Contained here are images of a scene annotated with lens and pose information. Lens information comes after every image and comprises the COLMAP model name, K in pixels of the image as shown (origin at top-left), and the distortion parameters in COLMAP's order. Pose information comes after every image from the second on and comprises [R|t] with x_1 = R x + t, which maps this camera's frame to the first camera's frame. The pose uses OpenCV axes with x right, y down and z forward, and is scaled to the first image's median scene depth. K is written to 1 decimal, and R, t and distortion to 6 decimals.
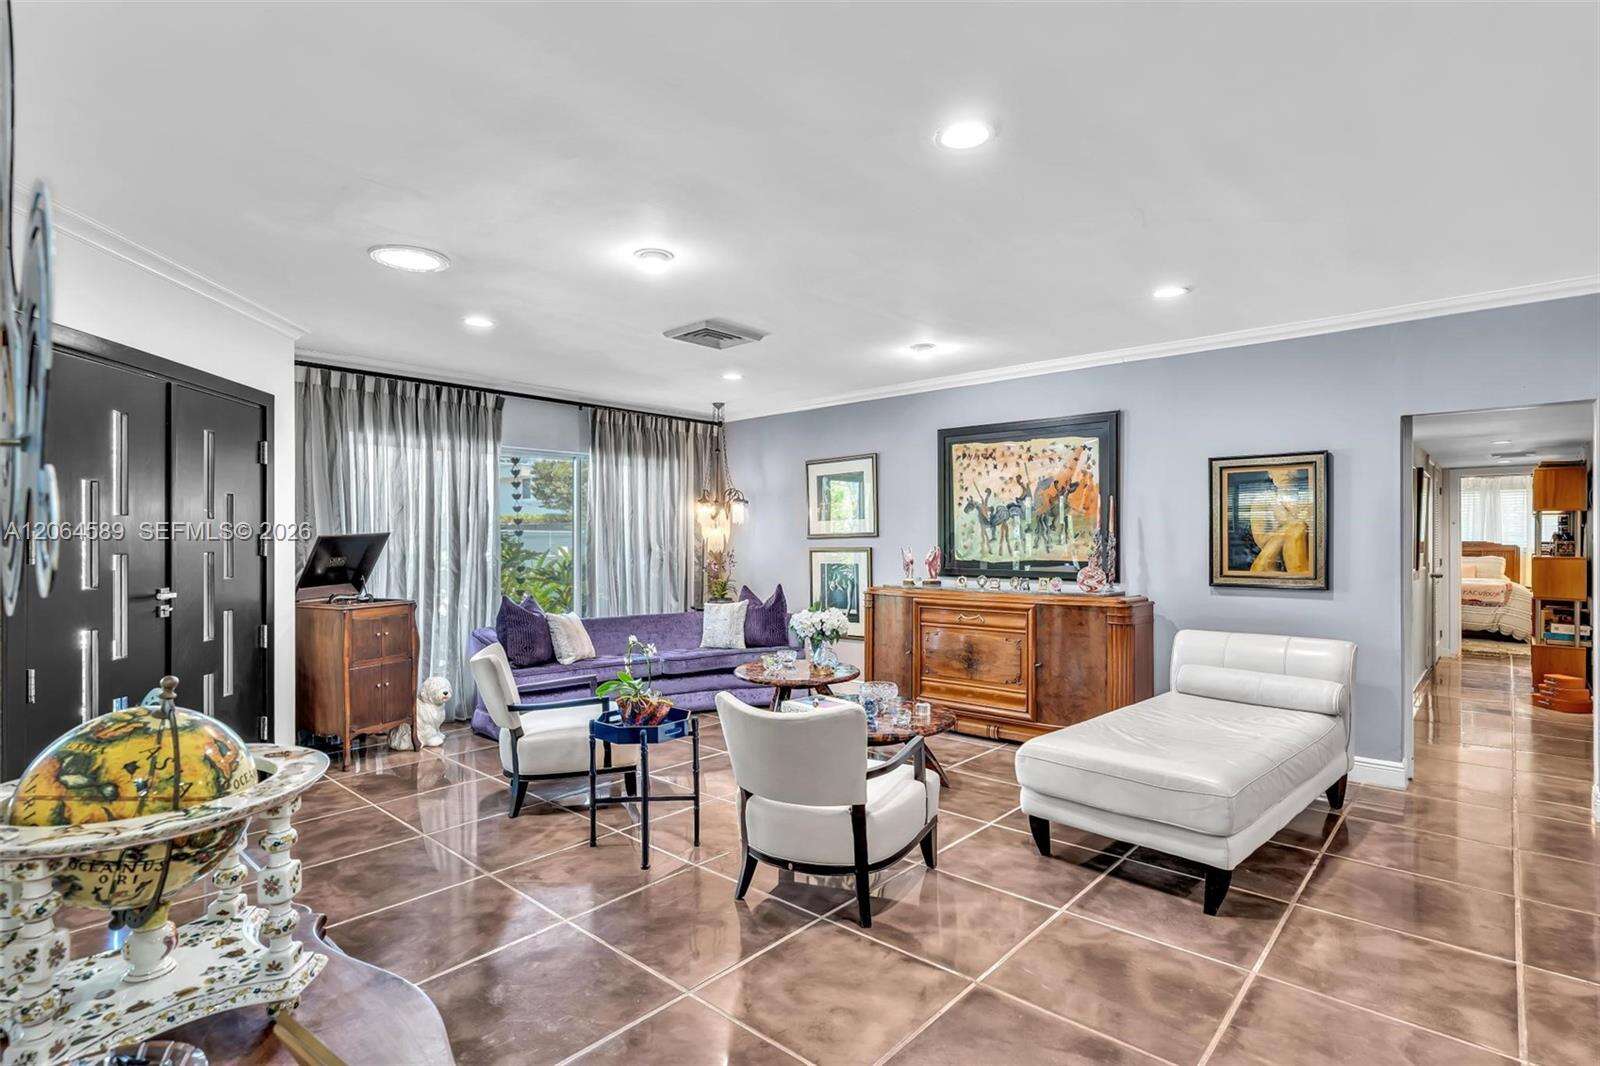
lens RADIAL K [[794.8, 0, 800.0], [0, 794.8, 533.0], [0, 0, 1]] dist [-0.002603, -0.000301]
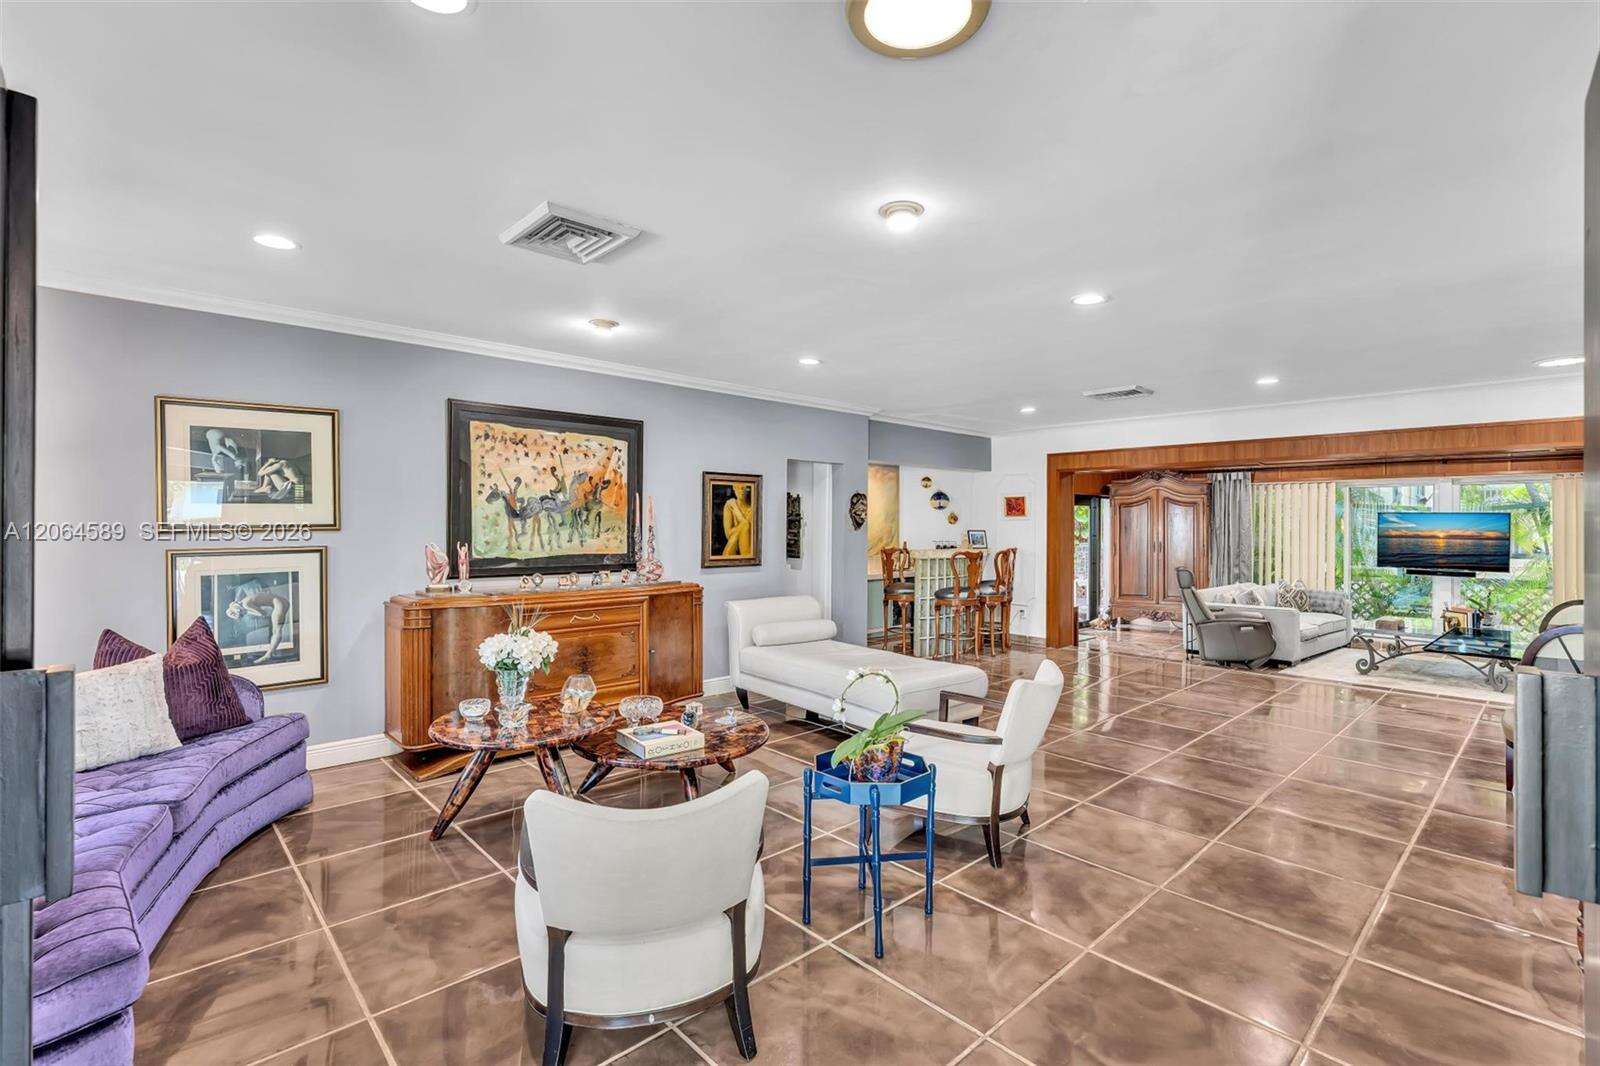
lens RADIAL K [[724.7, 0, 800.0], [0, 724.7, 533.0], [0, 0, 1]] dist [-0.001865, -0.000199]
pose [[0.088354, -0.007218, 0.996063, -0.575268], [-0.010777, 0.999908, 0.008201, -0.003076], [-0.996031, -0.011459, 0.088268, 0.627018]]
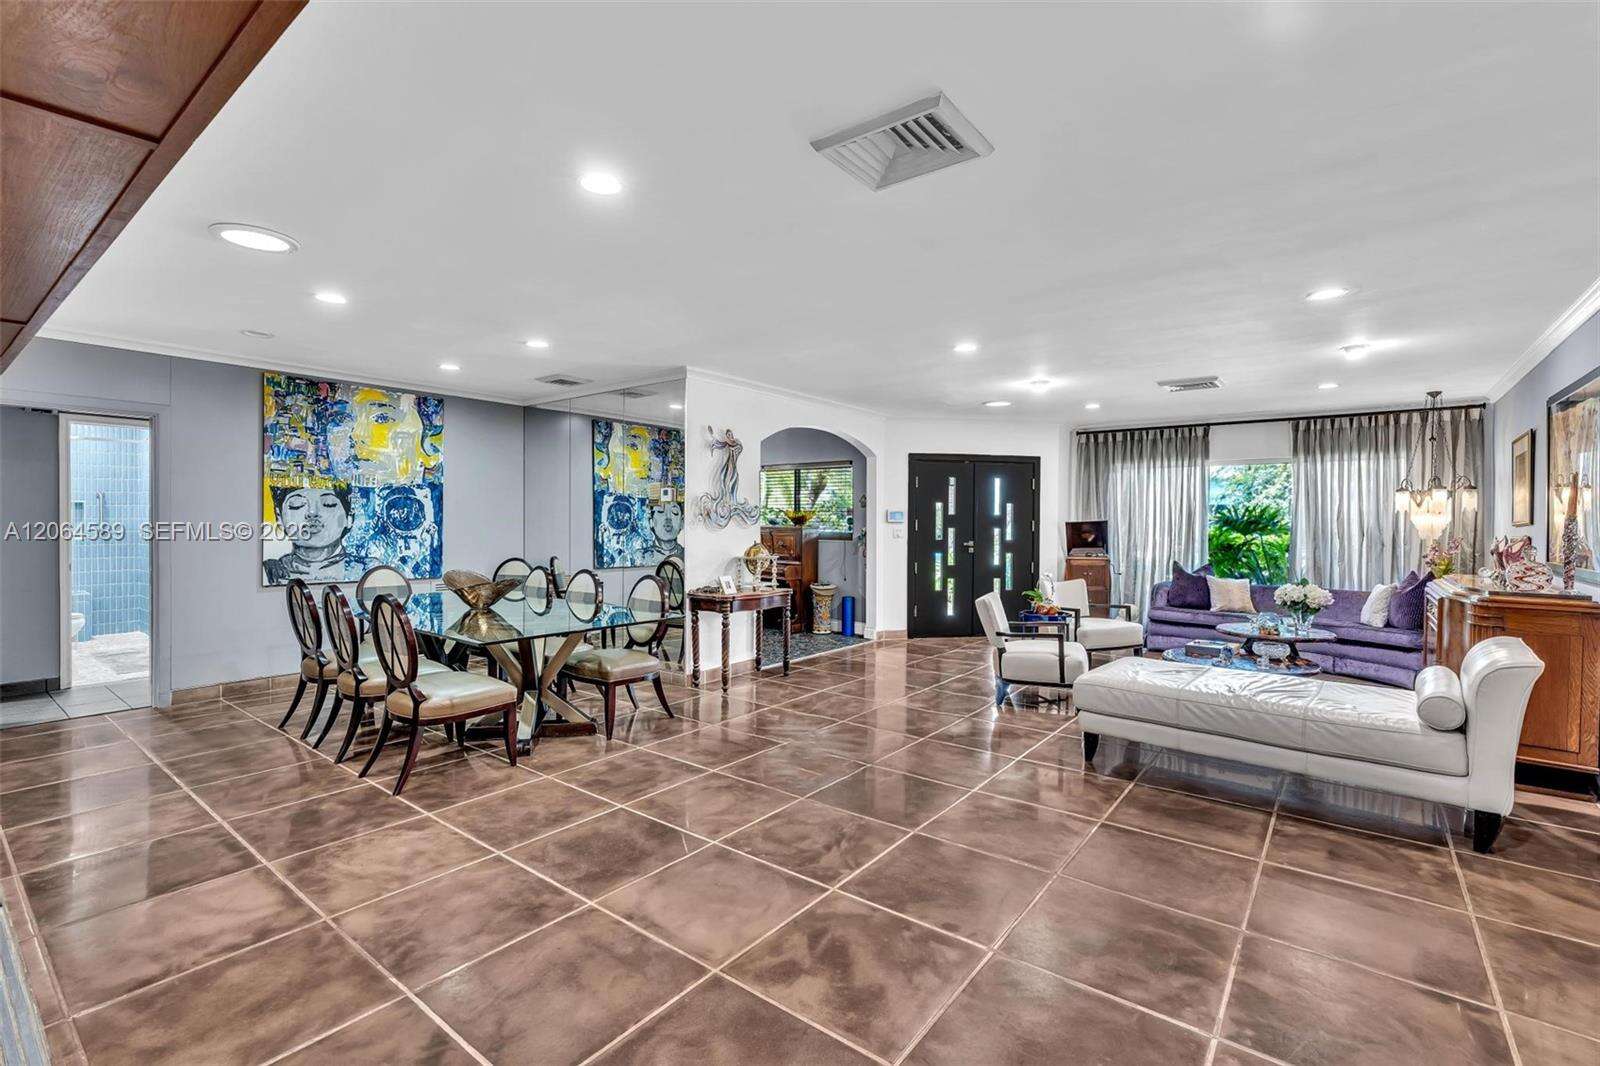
lens RADIAL K [[706.3, 0, 800.0], [0, 706.3, 533.0], [0, 0, 1]] dist [-0.000463, -0.000064]
pose [[0.070099, 0.017949, -0.997379, 0.848068], [0.004217, 0.999824, 0.018290, -0.003057], [0.997531, -0.005488, 0.070011, 0.147968]]
